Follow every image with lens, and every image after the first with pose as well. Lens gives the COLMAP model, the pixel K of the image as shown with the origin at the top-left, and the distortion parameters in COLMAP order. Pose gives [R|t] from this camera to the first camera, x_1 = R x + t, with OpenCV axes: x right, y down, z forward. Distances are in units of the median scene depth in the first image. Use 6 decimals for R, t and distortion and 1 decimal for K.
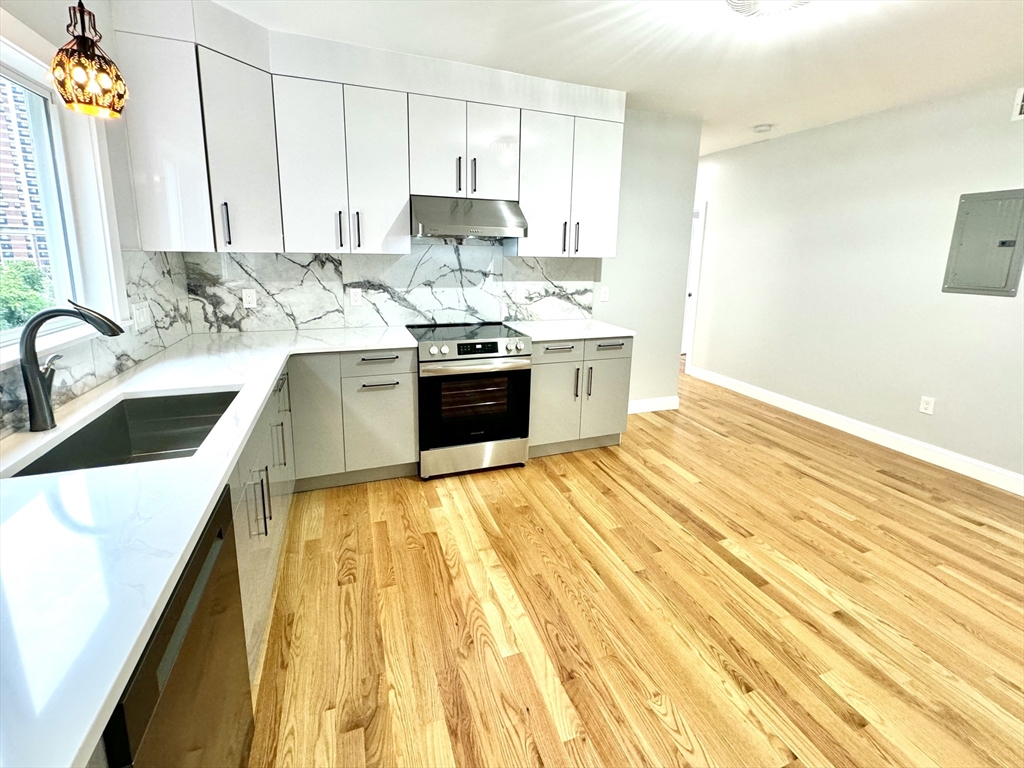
lens RADIAL K [[448.1, 0, 511.7], [0, 448.1, 337.3], [0, 0, 1]] dist [-0.001385, -0.000122]
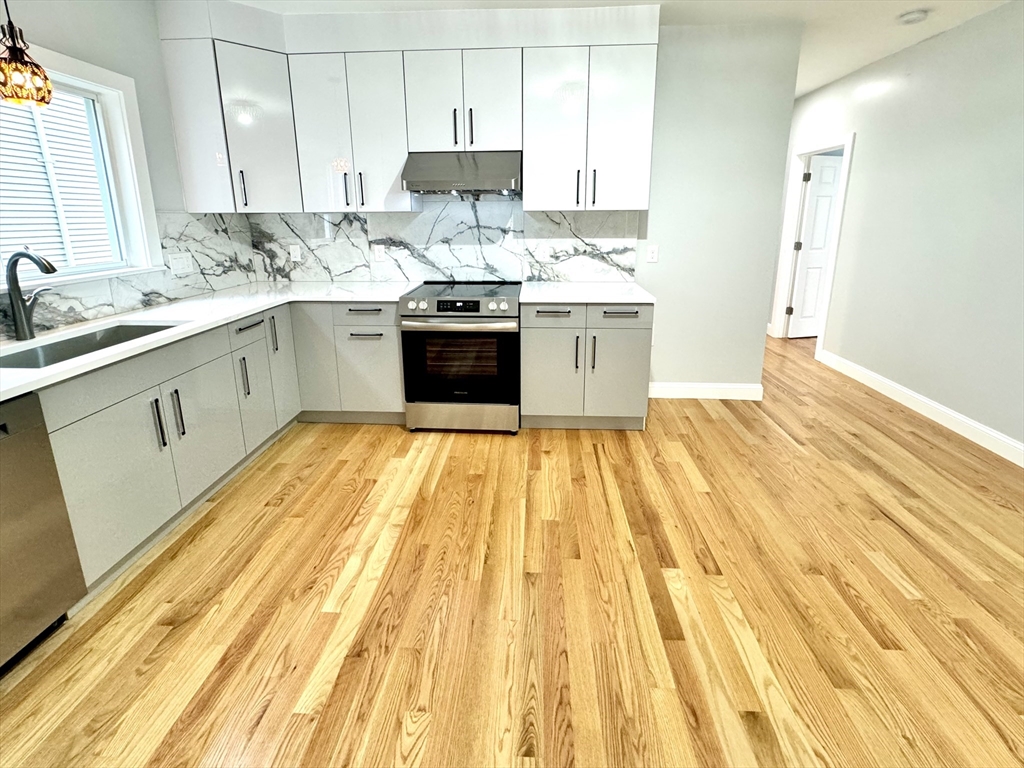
lens RADIAL K [[445.7, 0, 512.9], [0, 445.7, 313.4], [0, 0, 1]] dist [-0.000657, -0.000562]
pose [[0.915194, 0.062607, -0.398121, 0.410275], [-0.051253, 0.997920, 0.039110, -0.003726], [0.399741, -0.015388, 0.916499, 0.155362]]
